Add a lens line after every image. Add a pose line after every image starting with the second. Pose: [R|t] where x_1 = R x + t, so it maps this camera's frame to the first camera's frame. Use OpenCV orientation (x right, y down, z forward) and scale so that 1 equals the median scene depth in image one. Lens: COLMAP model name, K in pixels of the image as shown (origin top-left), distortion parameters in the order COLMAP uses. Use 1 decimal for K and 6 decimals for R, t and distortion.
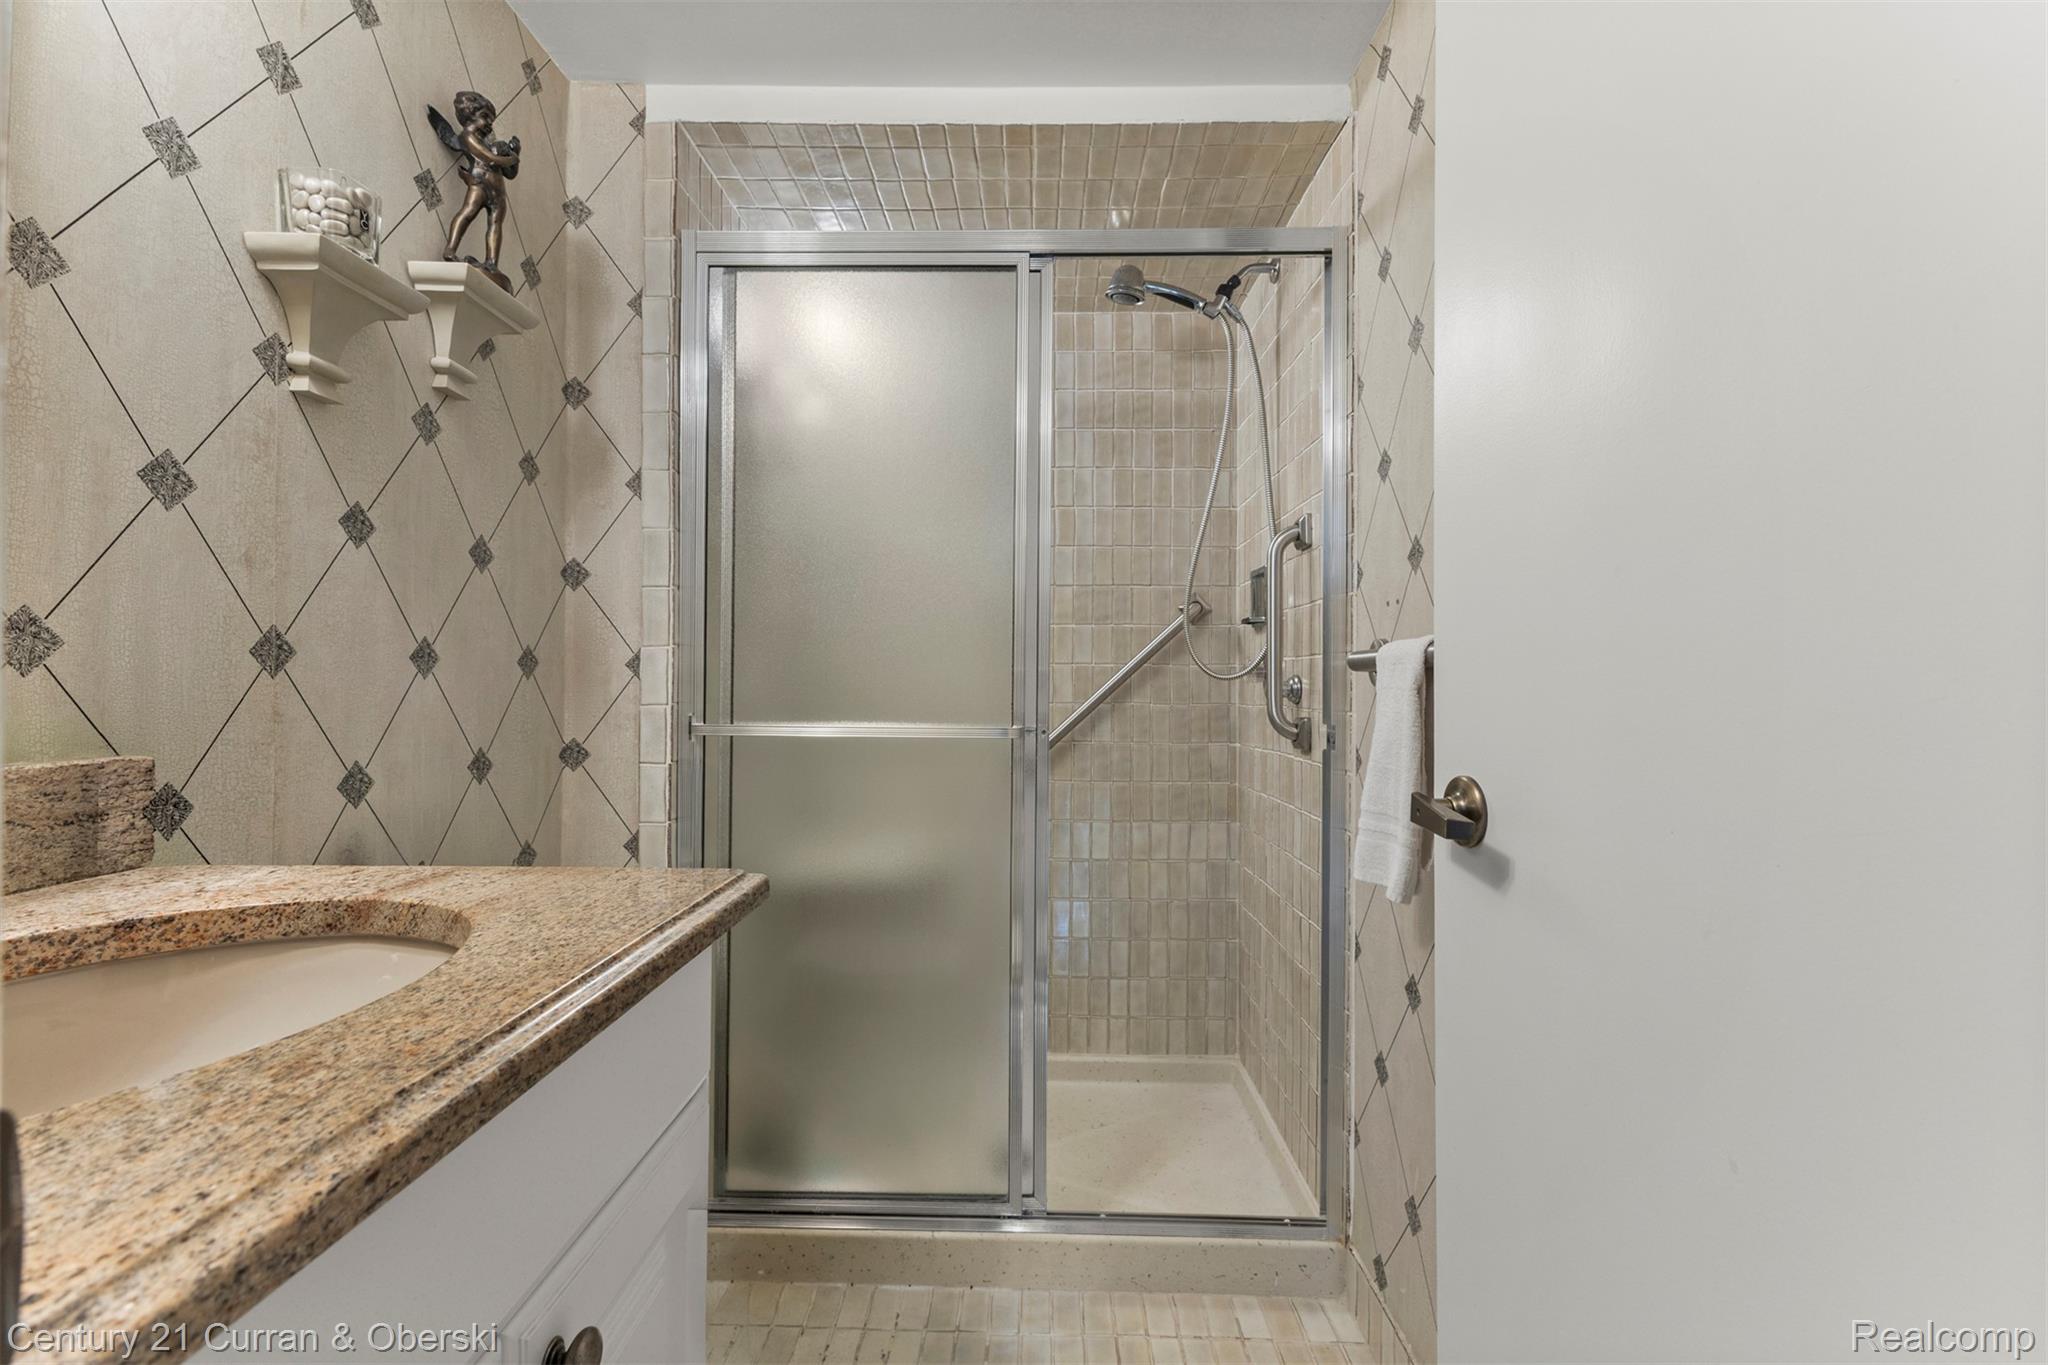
lens RADIAL K [[873.0, 0, 1026.8], [0, 873.0, 686.7], [0, 0, 1]] dist [0.010036, -0.003159]
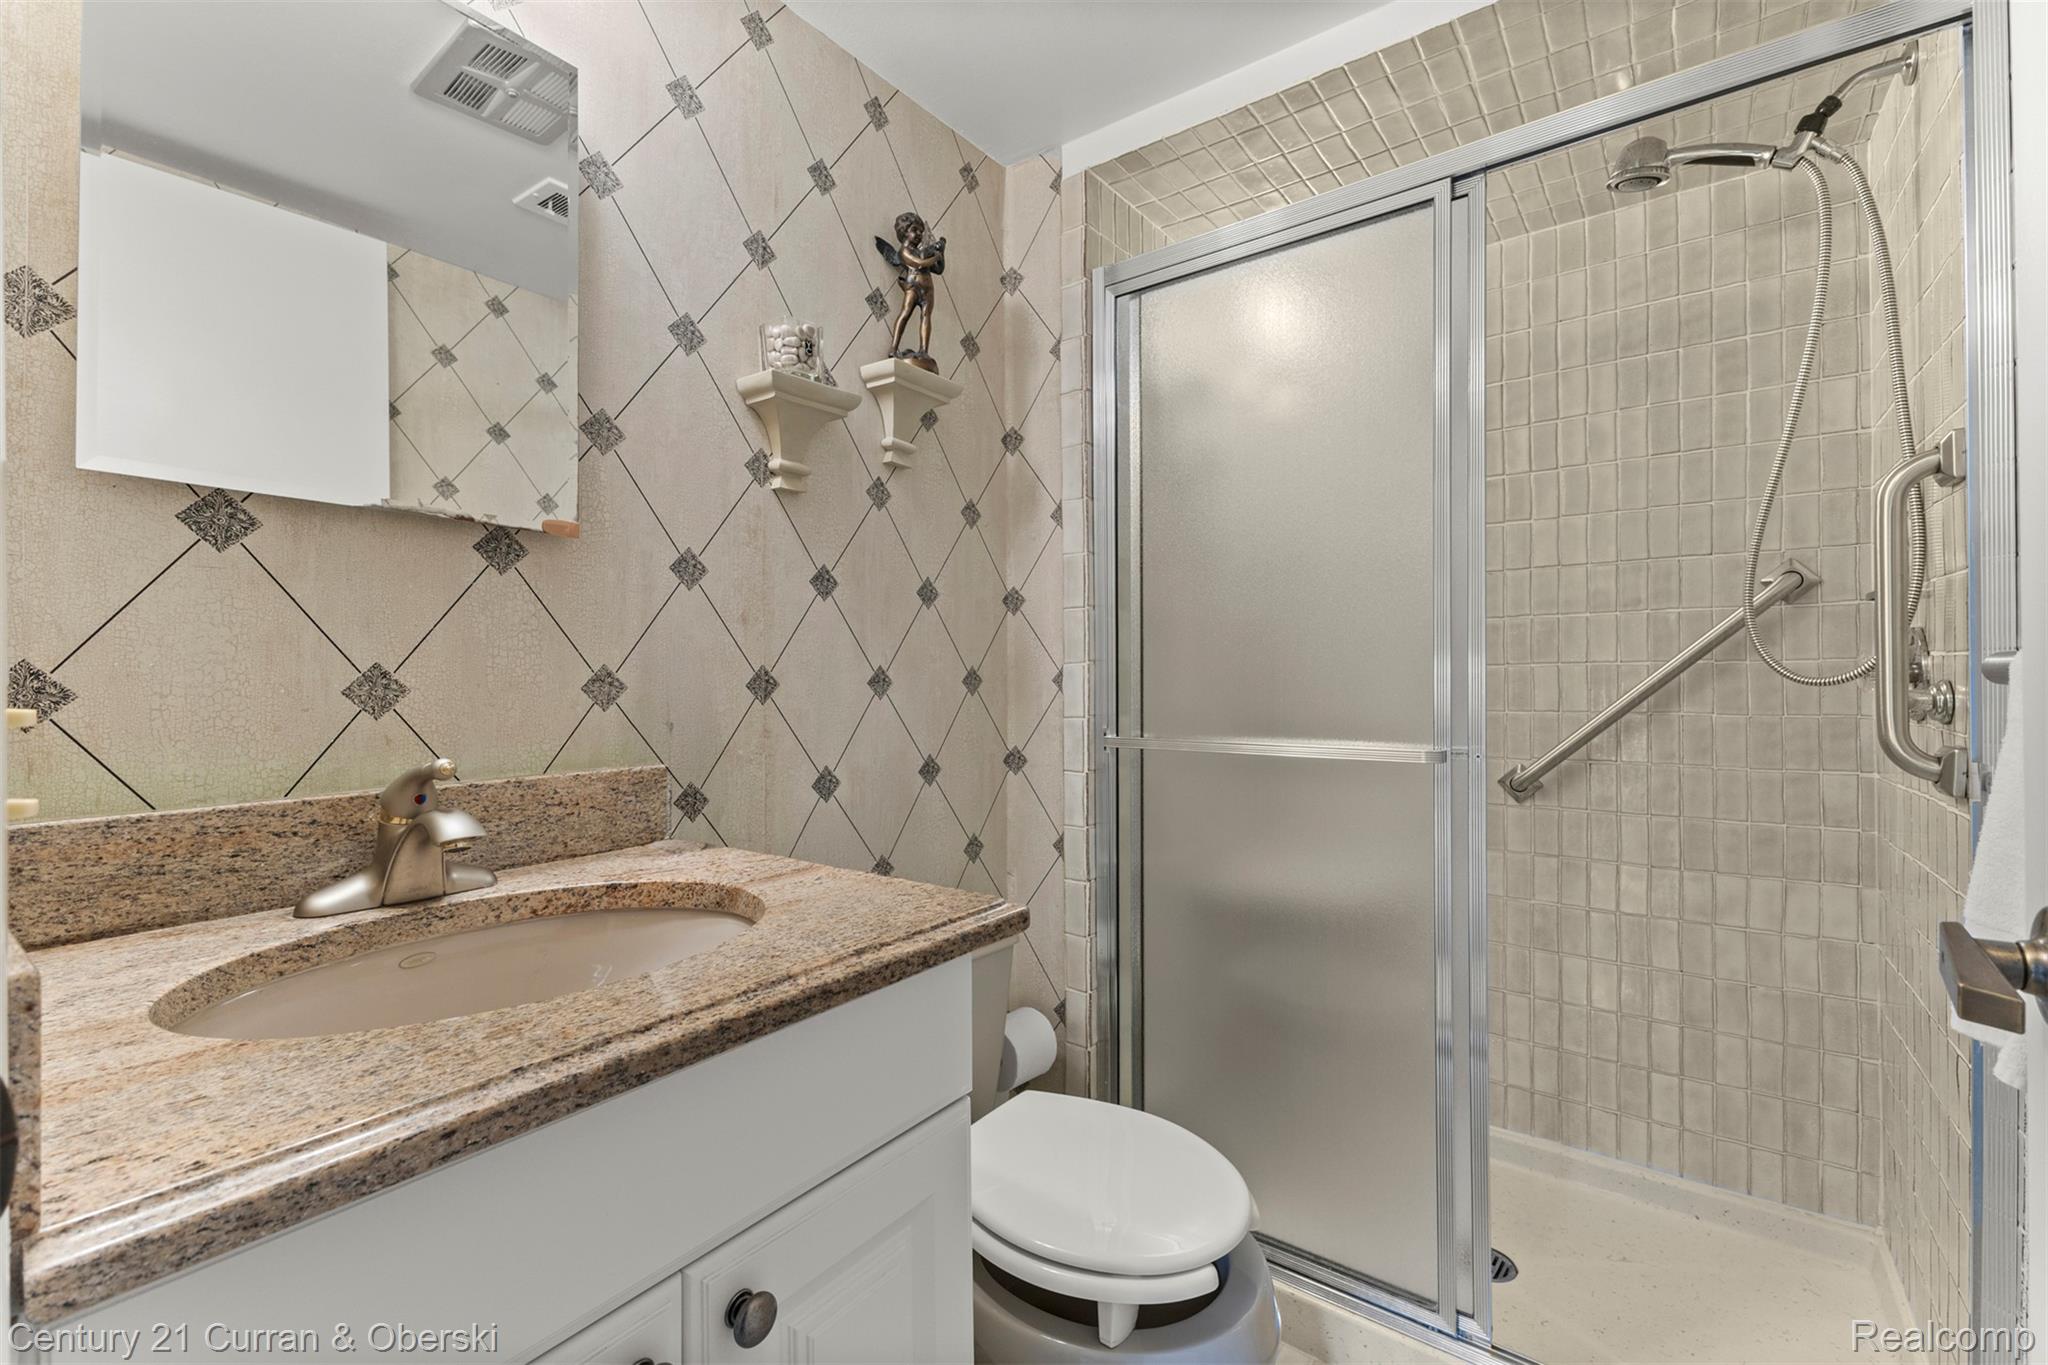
lens RADIAL K [[873.0, 0, 1020.3], [0, 873.0, 683.5], [0, 0, 1]] dist [0.010036, -0.003159]
pose [[0.814049, -0.009553, -0.580718, 0.146976], [0.013099, 0.999912, 0.001913, -0.023847], [0.580649, -0.009164, 0.814102, 0.082597]]
